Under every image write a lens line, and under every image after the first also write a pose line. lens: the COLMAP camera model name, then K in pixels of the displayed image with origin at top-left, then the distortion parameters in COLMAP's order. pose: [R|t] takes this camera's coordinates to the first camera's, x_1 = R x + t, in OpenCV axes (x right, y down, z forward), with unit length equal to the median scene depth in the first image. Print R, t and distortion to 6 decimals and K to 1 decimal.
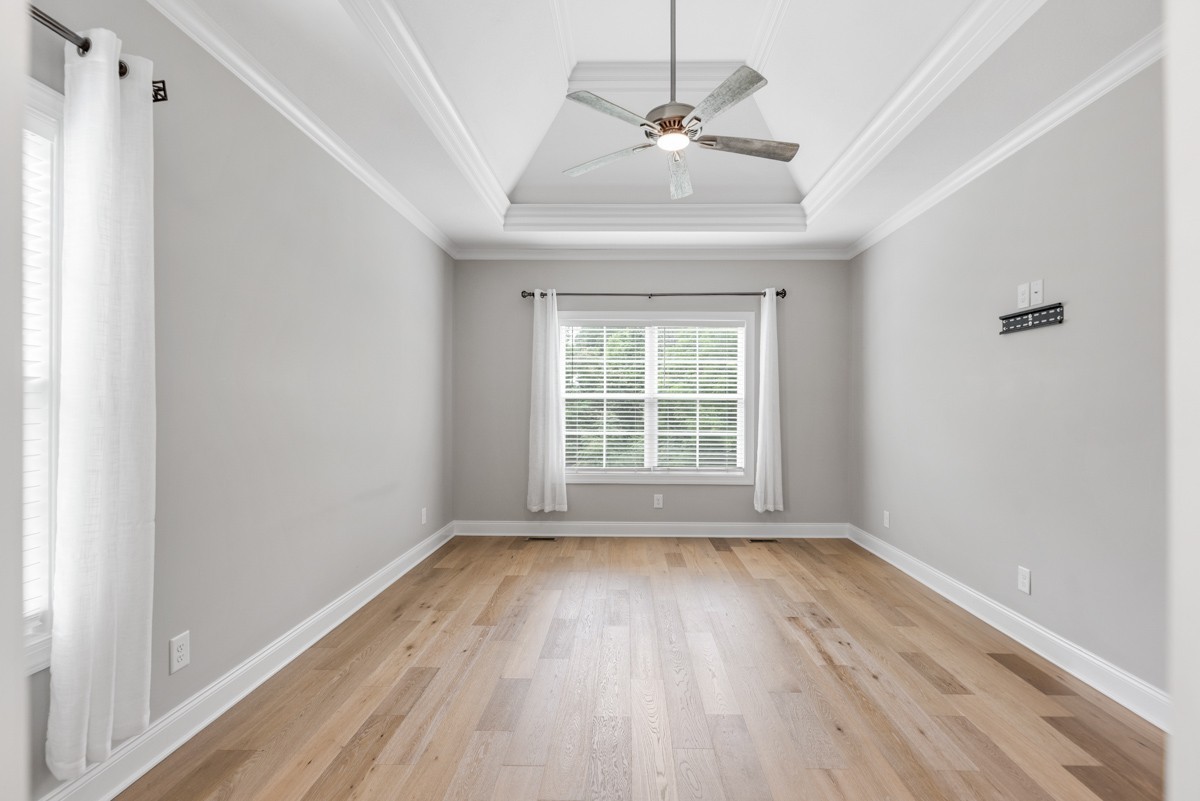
lens RADIAL K [[633.6, 0, 599.5], [0, 633.6, 391.7], [0, 0, 1]] dist [-0.022381, 0.000106]
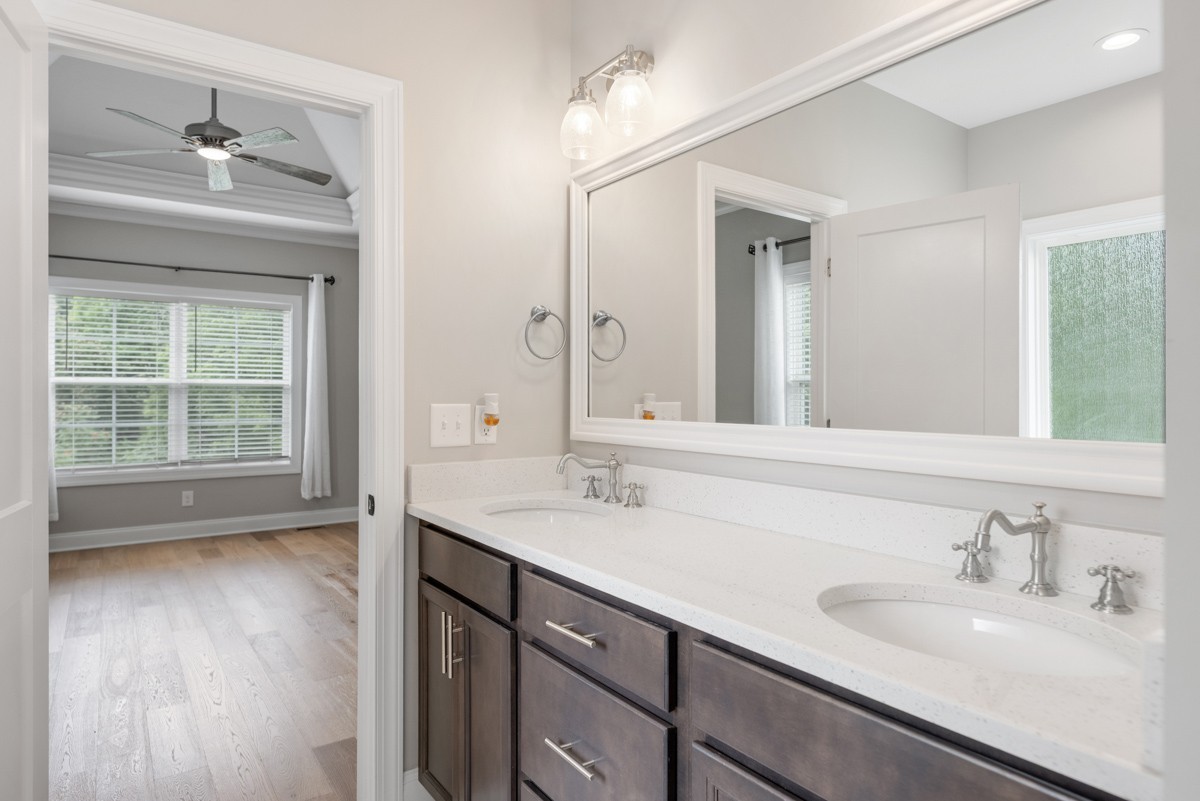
lens RADIAL K [[705.9, 0, 602.3], [0, 705.9, 396.6], [0, 0, 1]] dist [0.002871, -0.000167]
pose [[0.806592, -0.003533, 0.591097, -0.027362], [-0.011619, 0.999694, 0.021831, -0.000020], [-0.590994, -0.024477, 0.806305, -0.166567]]
